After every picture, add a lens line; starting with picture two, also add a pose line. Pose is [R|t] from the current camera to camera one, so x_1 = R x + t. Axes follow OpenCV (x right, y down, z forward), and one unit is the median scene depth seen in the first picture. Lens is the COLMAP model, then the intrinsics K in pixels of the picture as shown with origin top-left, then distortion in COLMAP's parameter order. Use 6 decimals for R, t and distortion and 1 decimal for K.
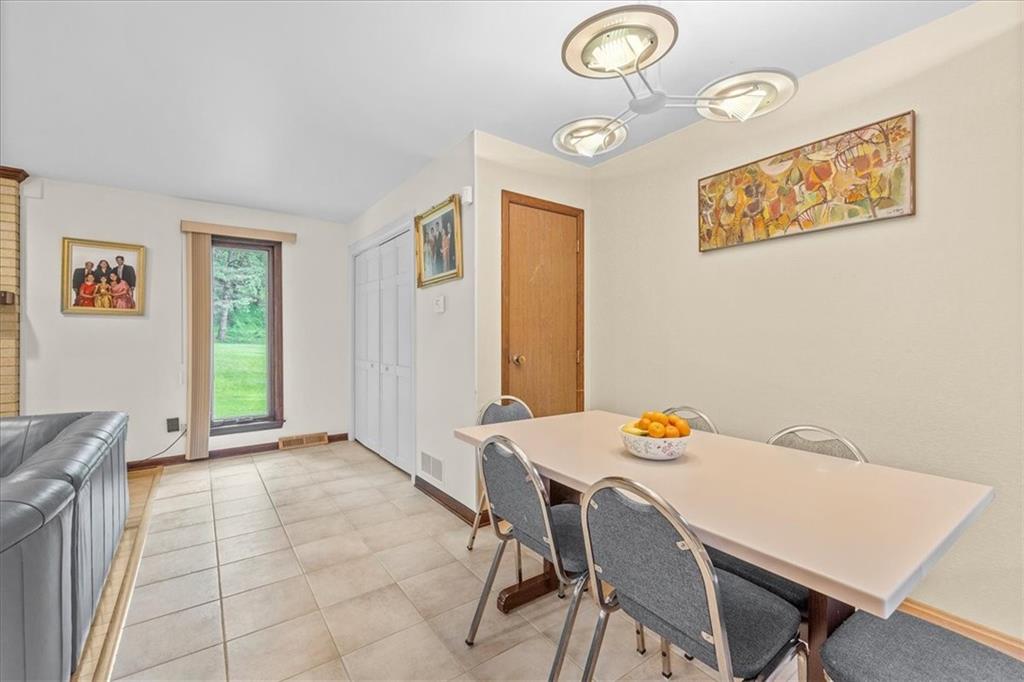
lens RADIAL K [[435.5, 0, 512.0], [0, 435.5, 341.0], [0, 0, 1]] dist [0.000842, 0.000062]
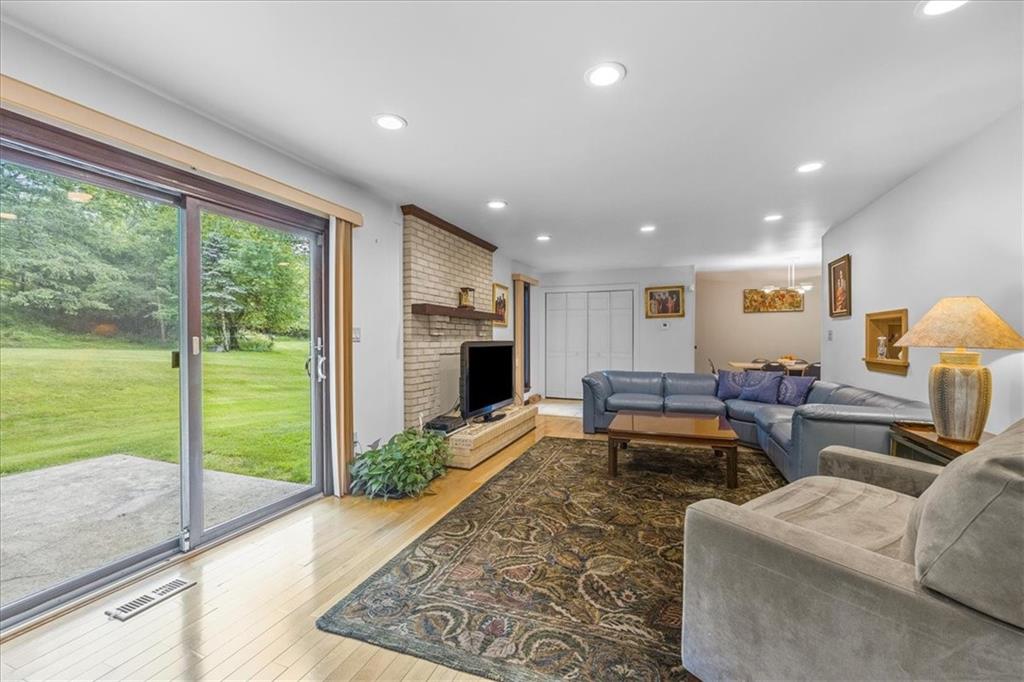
lens RADIAL K [[411.0, 0, 515.2], [0, 411.0, 339.9], [0, 0, 1]] dist [-0.001999, -0.000064]
pose [[0.835623, -0.005130, 0.549279, -2.610327], [0.004426, 0.999987, 0.002607, -0.019306], [-0.549285, 0.000253, 0.835635, -0.582970]]
